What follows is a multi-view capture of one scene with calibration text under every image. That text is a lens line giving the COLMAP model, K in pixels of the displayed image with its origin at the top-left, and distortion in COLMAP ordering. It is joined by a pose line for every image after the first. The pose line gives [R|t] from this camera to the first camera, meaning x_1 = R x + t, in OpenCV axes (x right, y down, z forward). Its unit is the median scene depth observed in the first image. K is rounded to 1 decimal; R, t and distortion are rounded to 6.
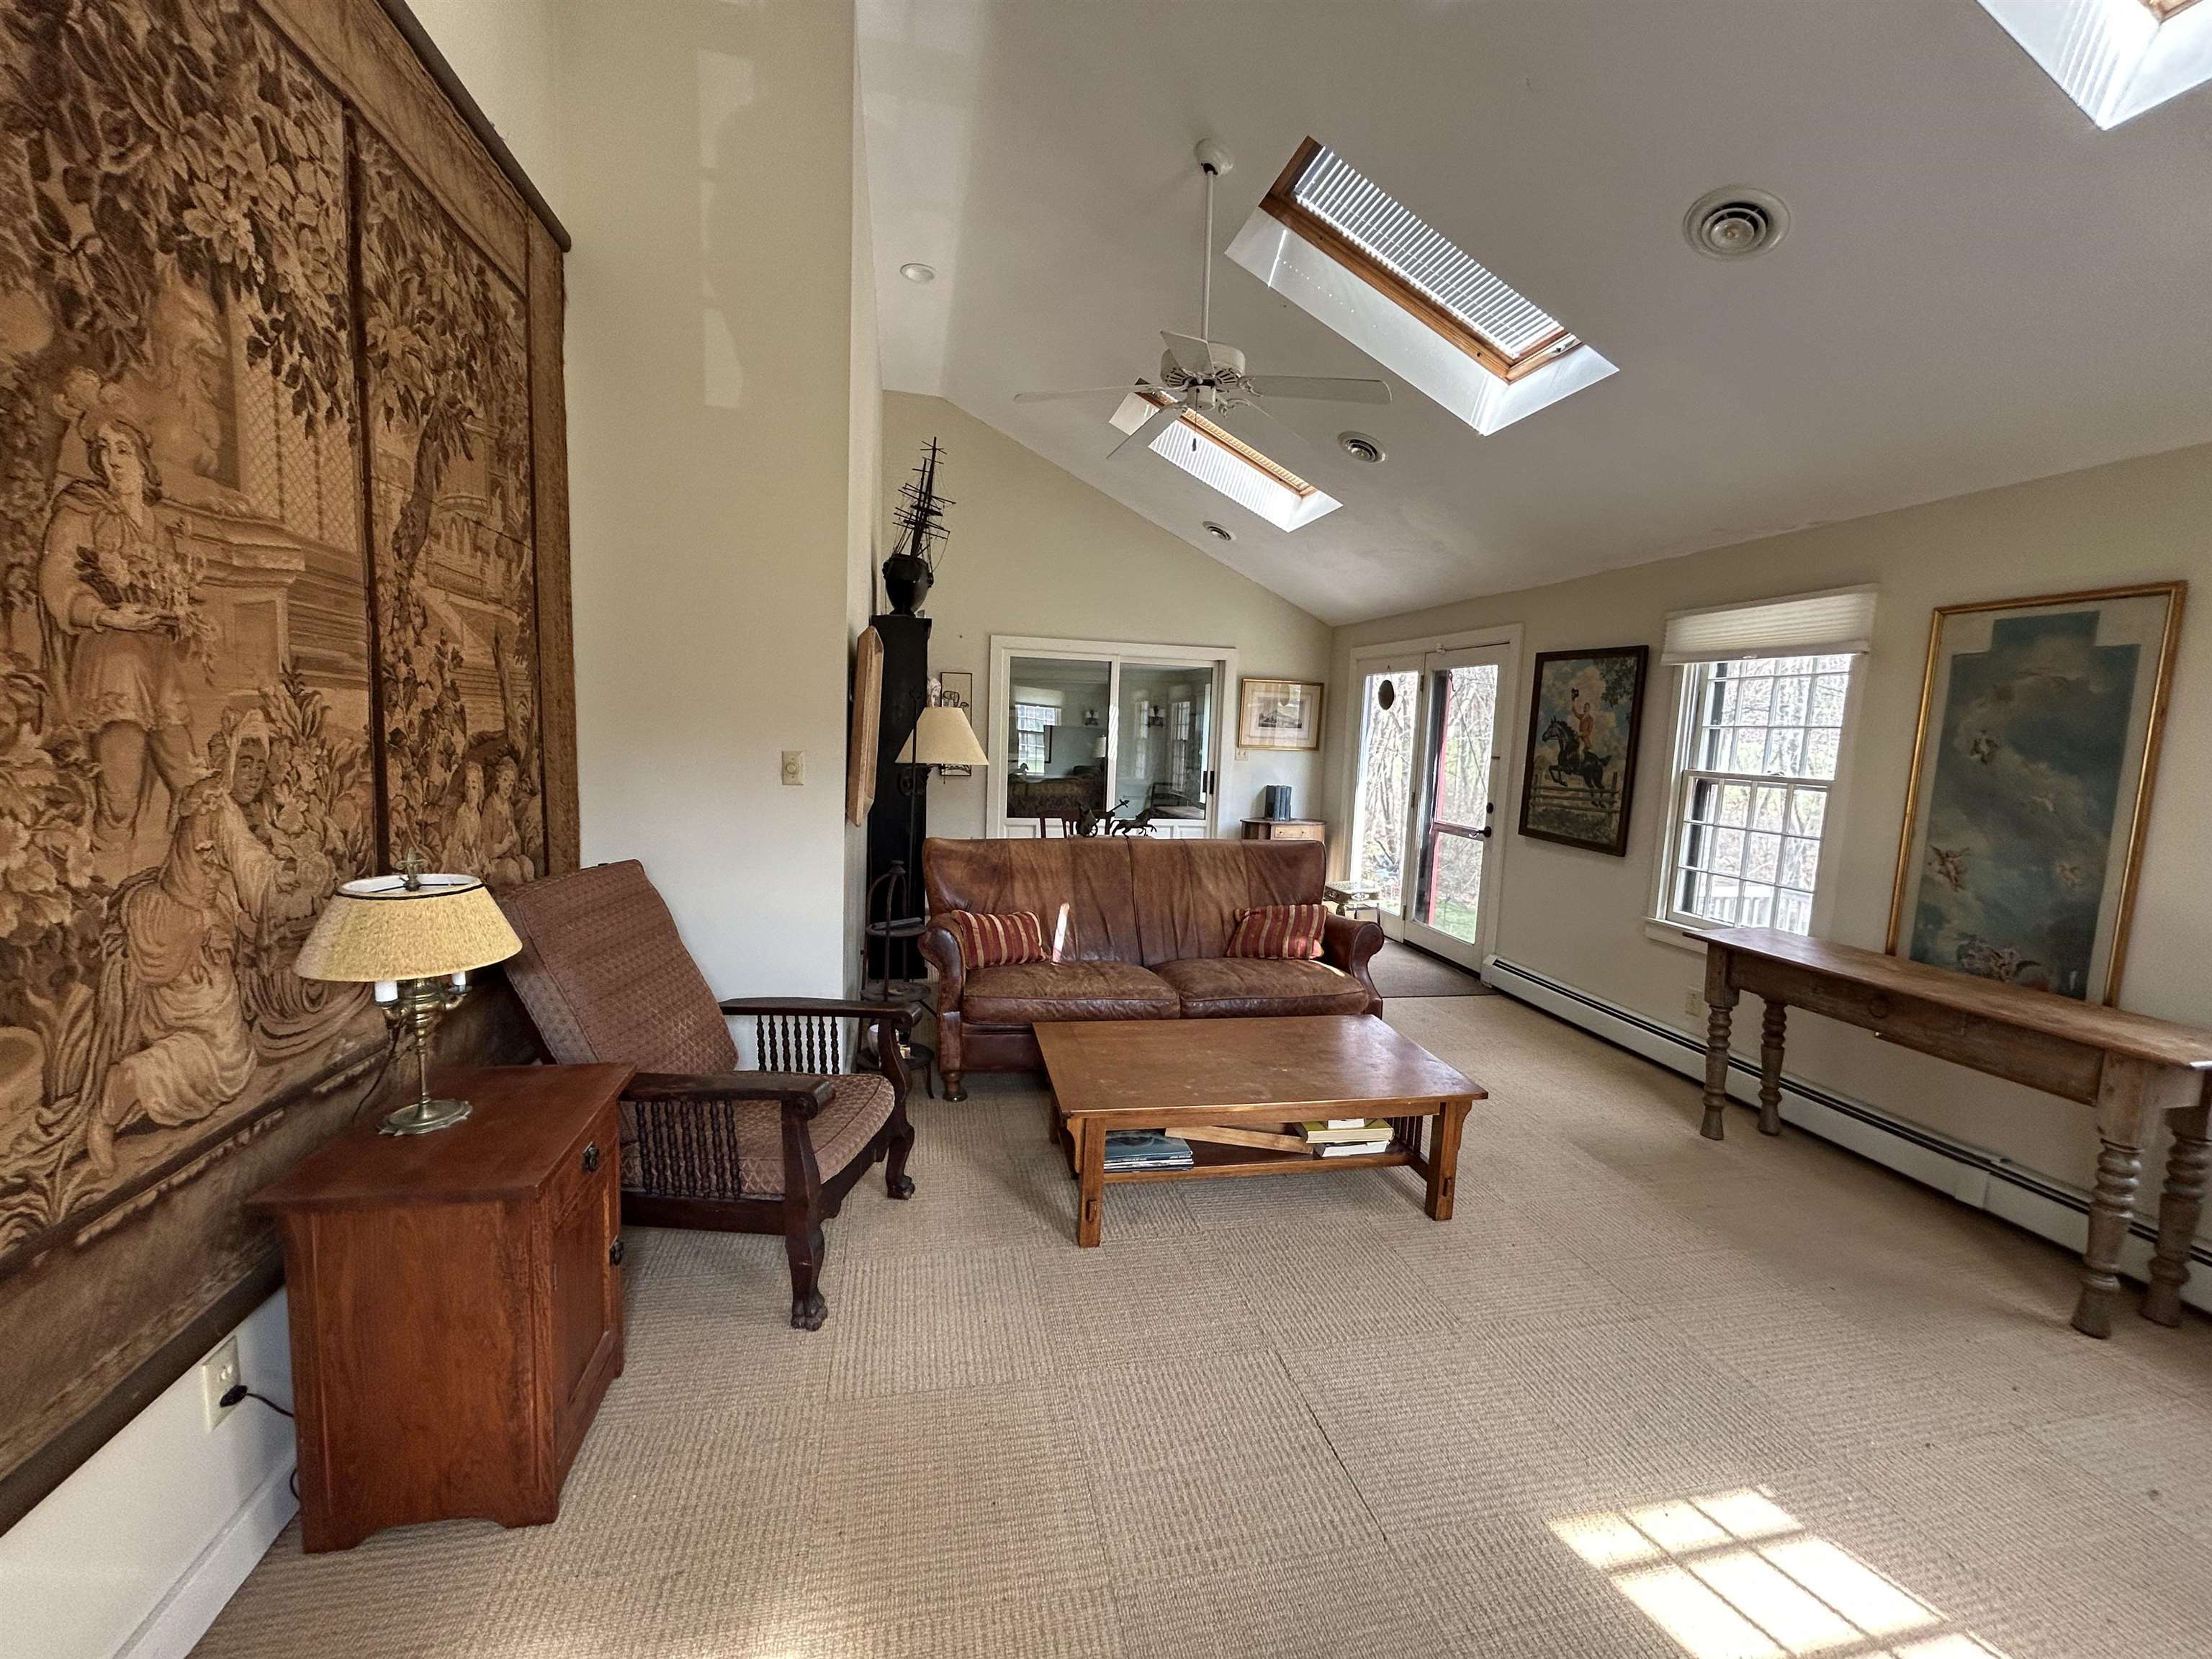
lens RADIAL K [[891.6, 0, 1104.6], [0, 891.6, 824.7], [0, 0, 1]] dist [-0.000972, -0.001231]
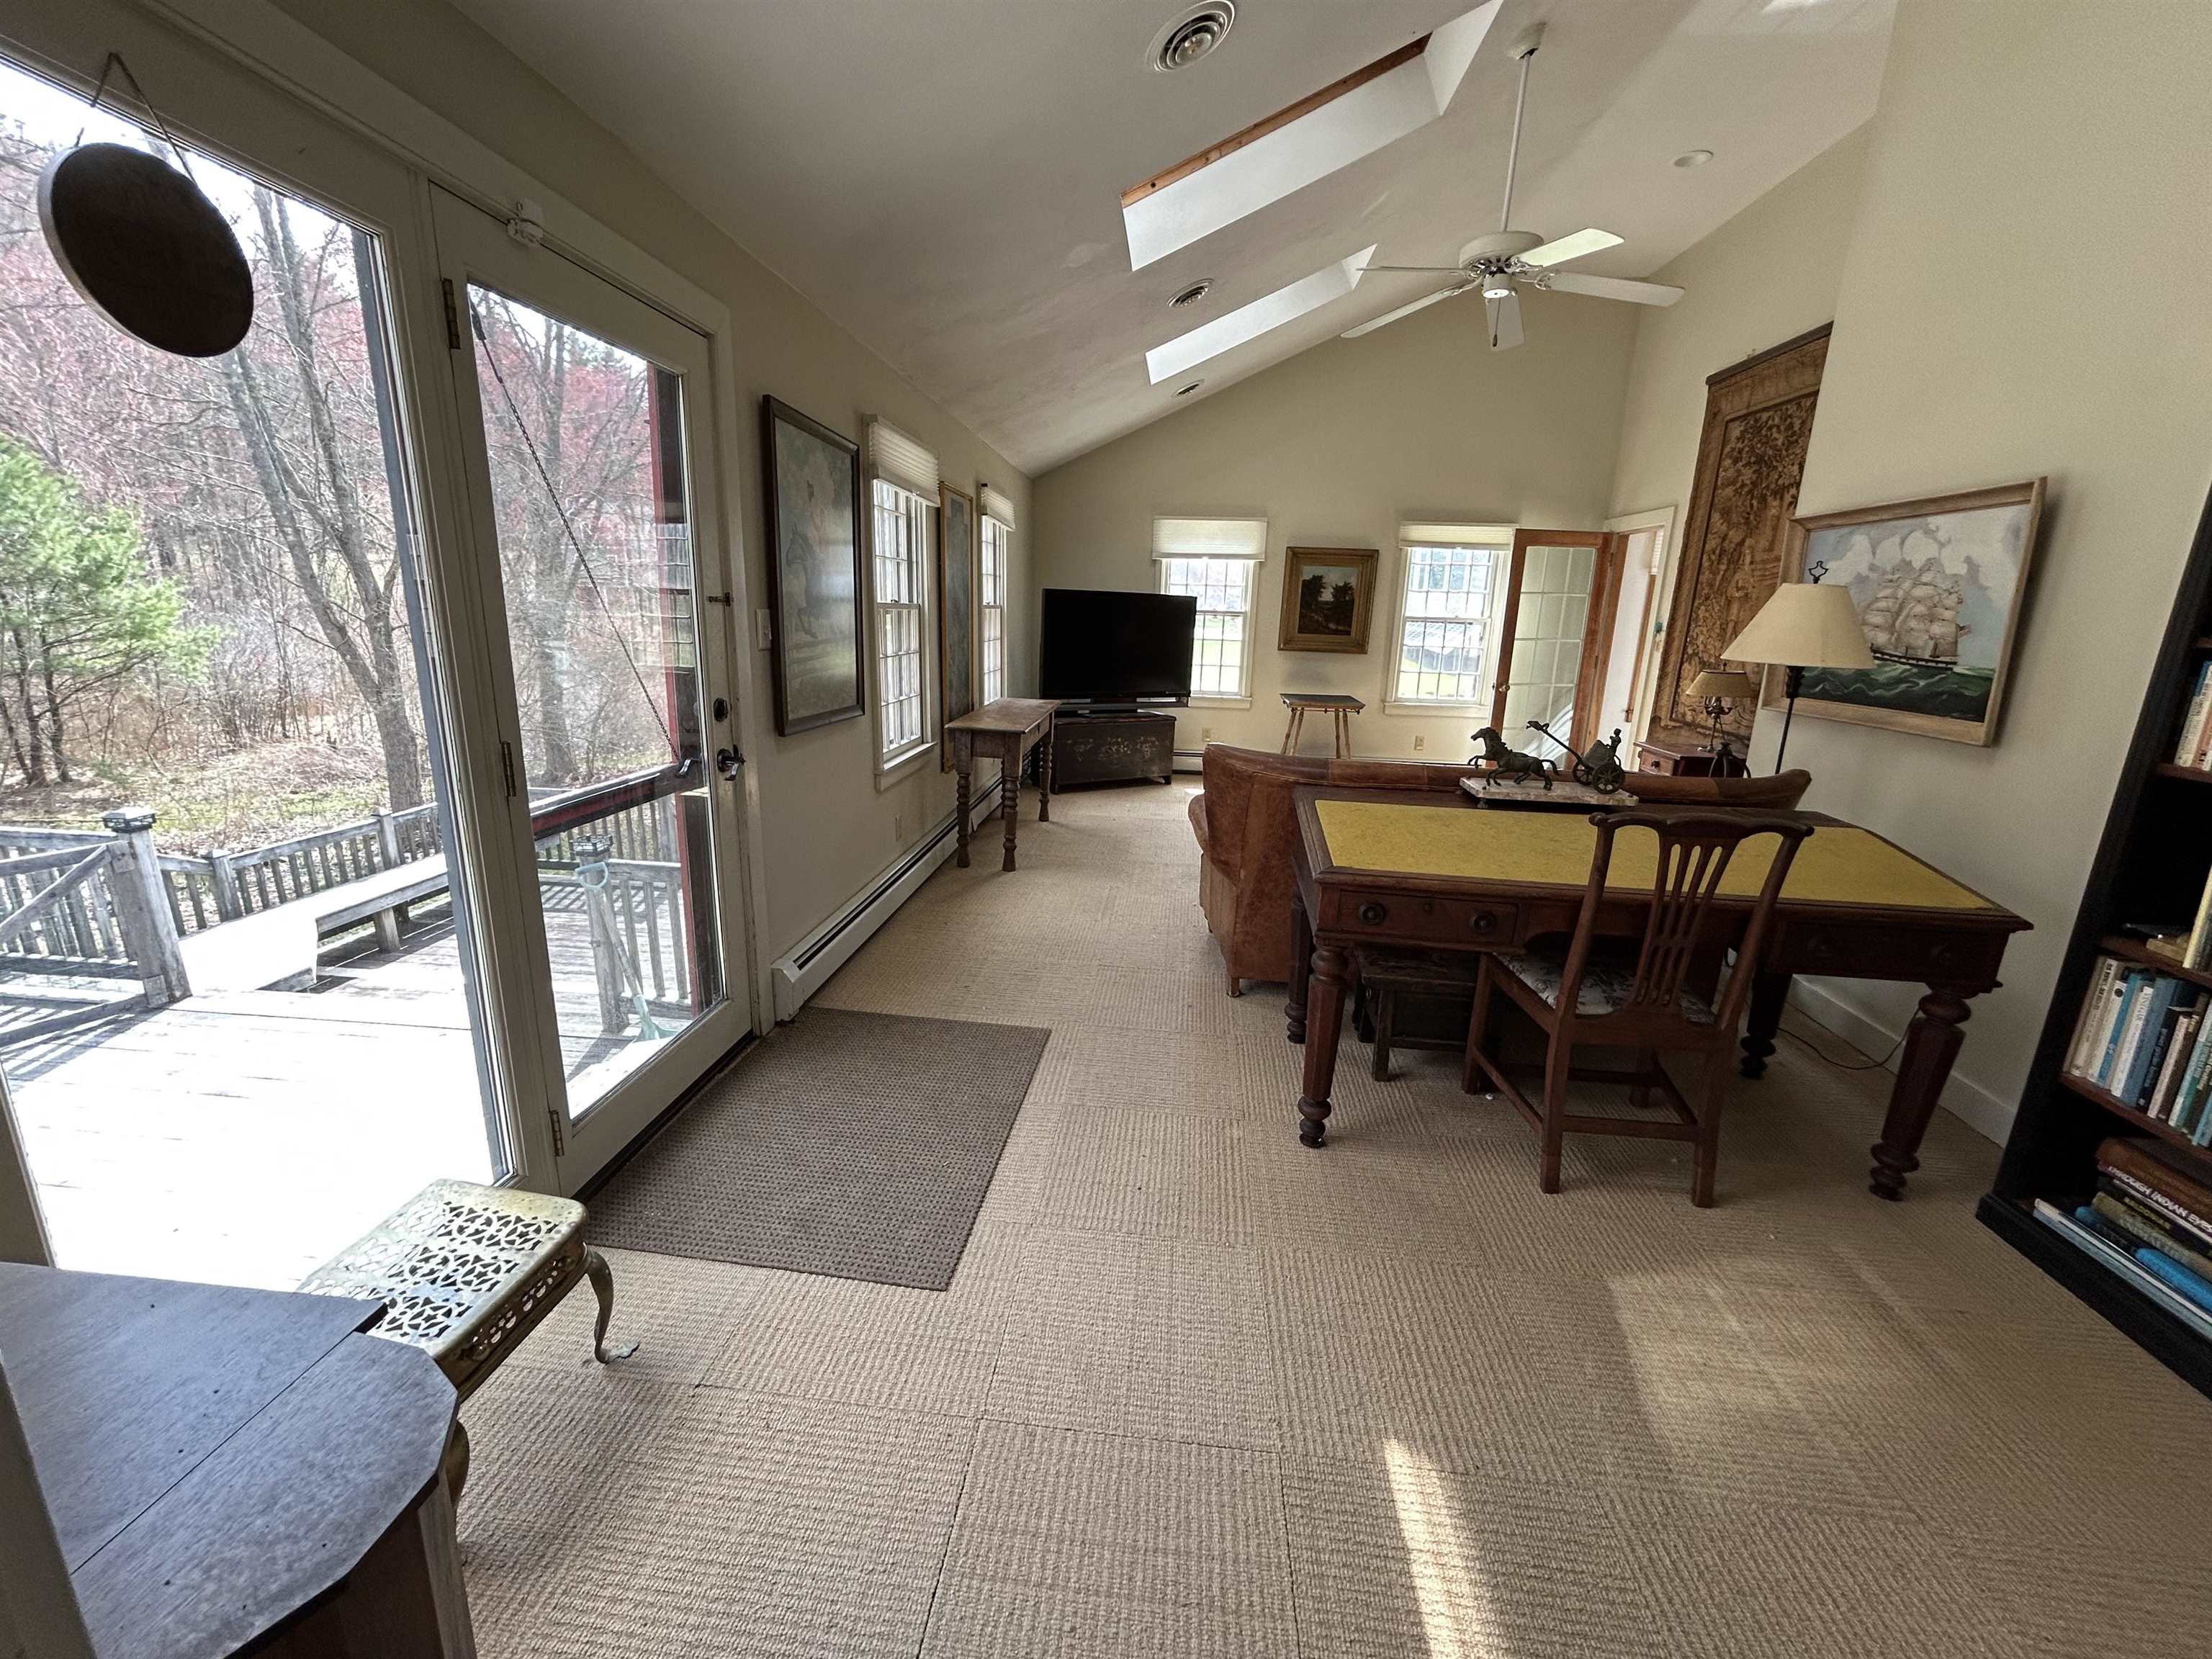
lens RADIAL K [[891.6, 0, 1108.6], [0, 891.6, 823.2], [0, 0, 1]] dist [-0.000972, -0.001231]
pose [[-0.946829, -0.150217, 0.284516, 0.333025], [-0.042271, 0.934728, 0.352840, -0.534398], [-0.318948, 0.322053, -0.891378, 5.550421]]
